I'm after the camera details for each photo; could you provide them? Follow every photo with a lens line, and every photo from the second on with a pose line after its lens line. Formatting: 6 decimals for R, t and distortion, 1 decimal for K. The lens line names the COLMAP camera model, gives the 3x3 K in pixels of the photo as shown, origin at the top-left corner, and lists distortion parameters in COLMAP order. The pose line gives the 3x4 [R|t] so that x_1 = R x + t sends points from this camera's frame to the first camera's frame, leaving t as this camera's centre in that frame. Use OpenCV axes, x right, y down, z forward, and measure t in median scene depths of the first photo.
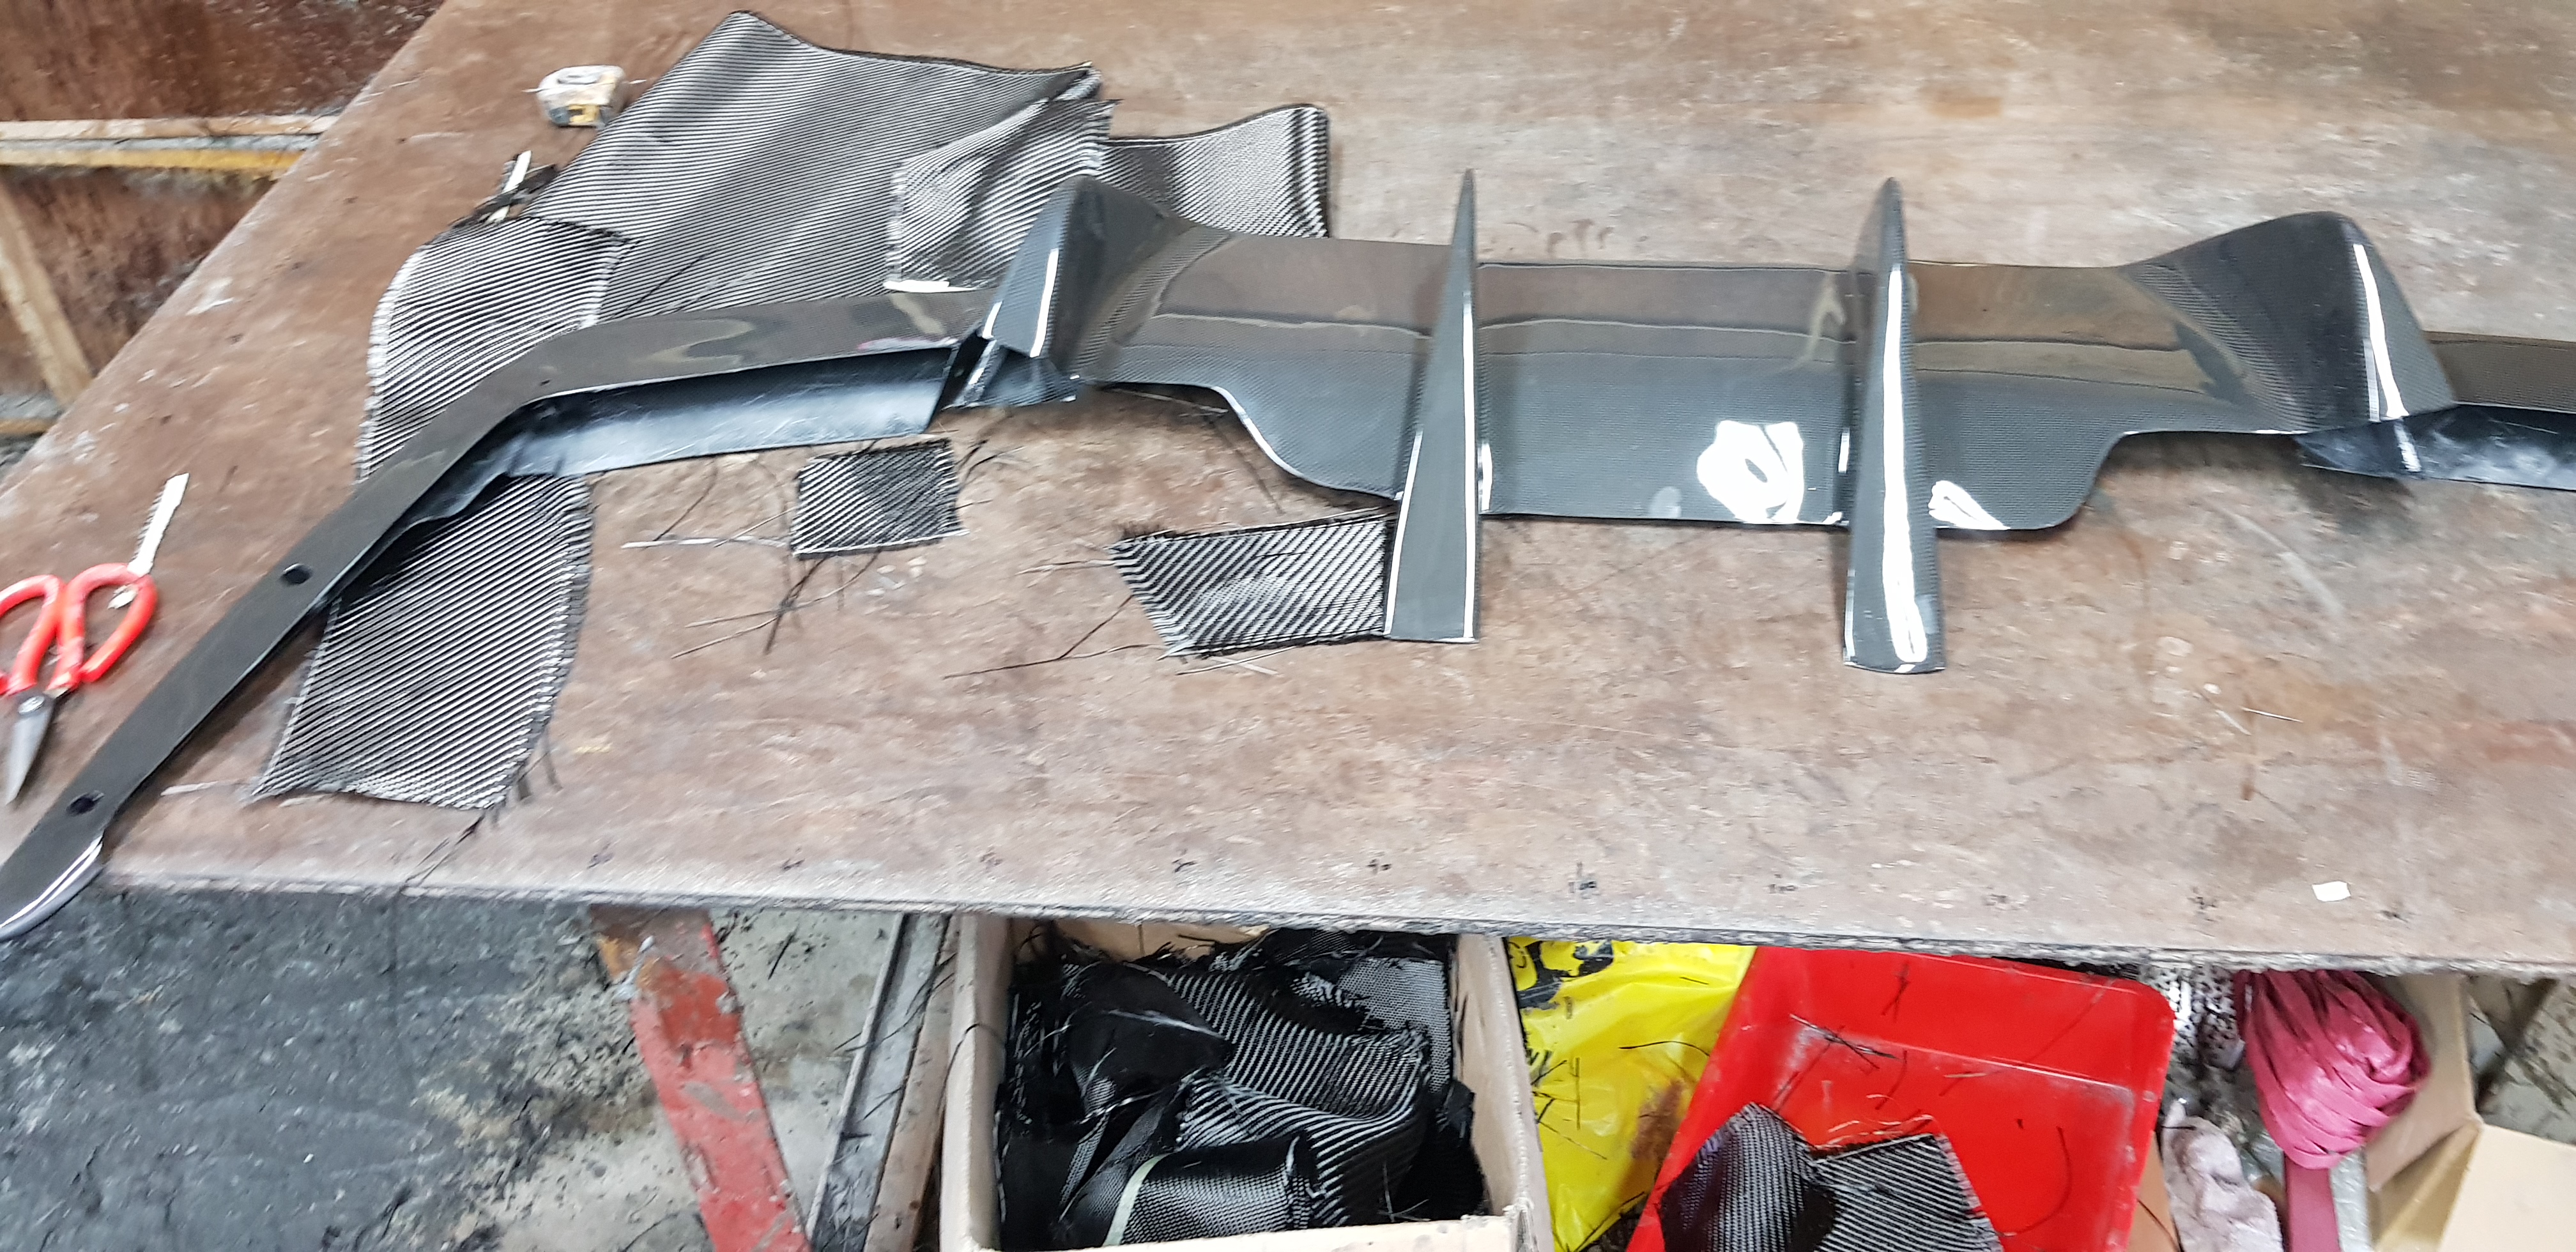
lens RADIAL K [[2048.5, 0, 1279.1], [0, 2048.5, 612.2], [0, 0, 1]] dist [0.050062, -0.080983]
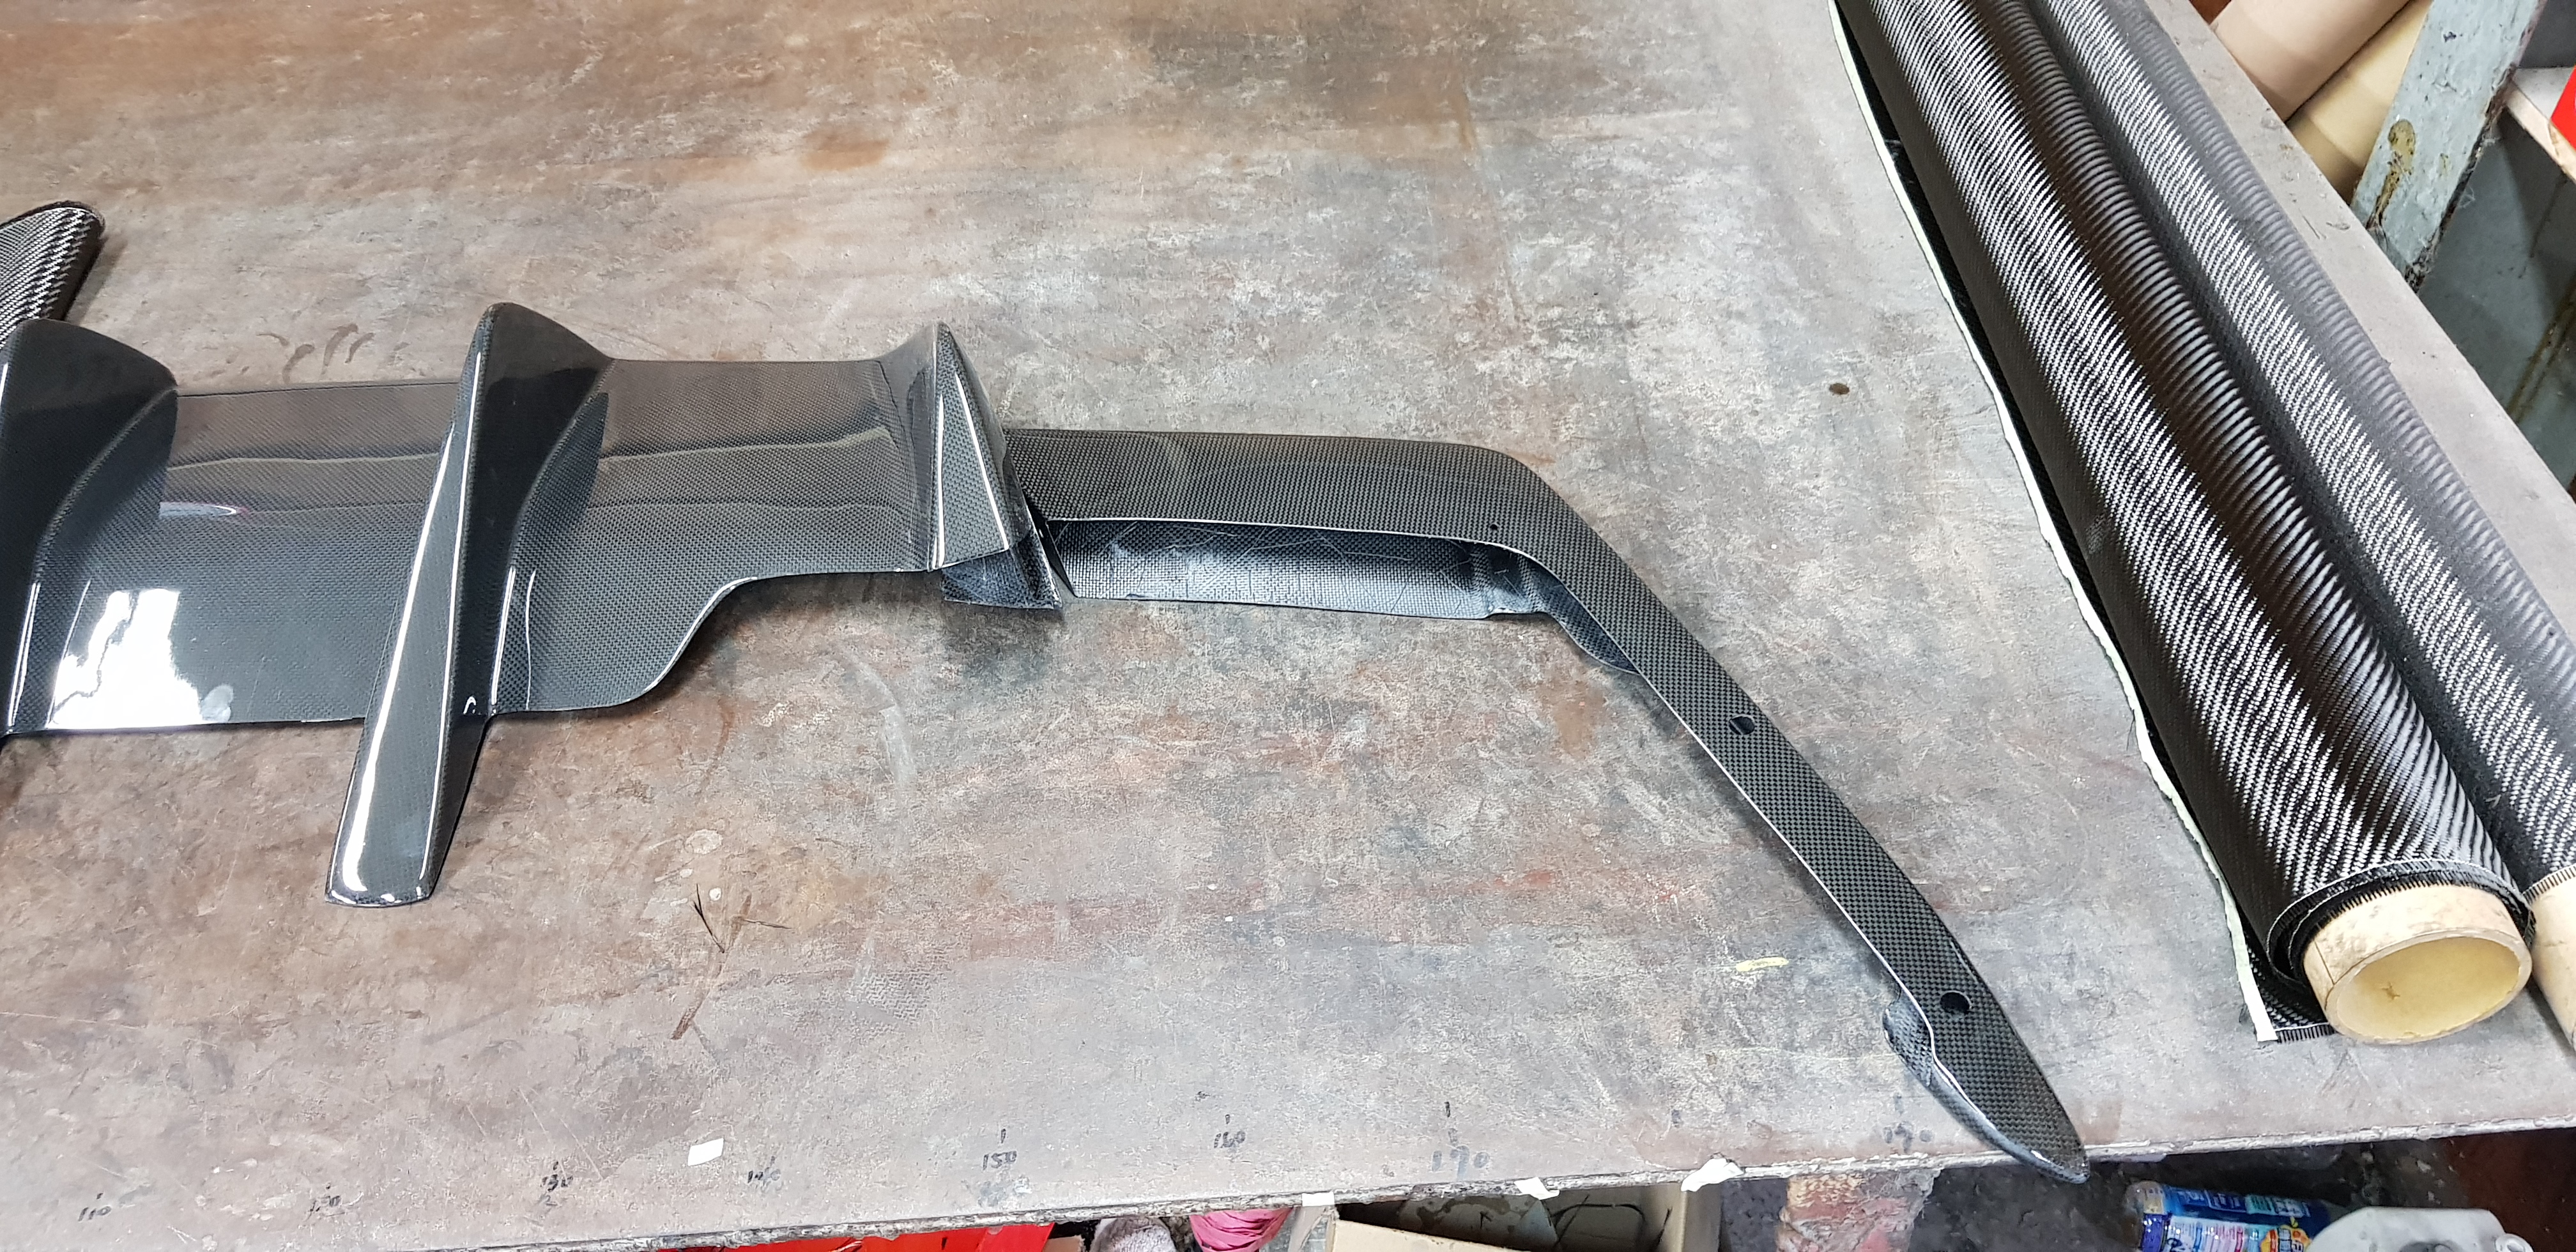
lens RADIAL K [[2048.5, 0, 1308.8], [0, 2048.5, 633.6], [0, 0, 1]] dist [0.050062, -0.080983]
pose [[0.992020, -0.087195, 0.091065, 0.461767], [0.080398, 0.993876, 0.075813, -0.090643], [-0.097118, -0.067886, 0.992955, 0.056369]]
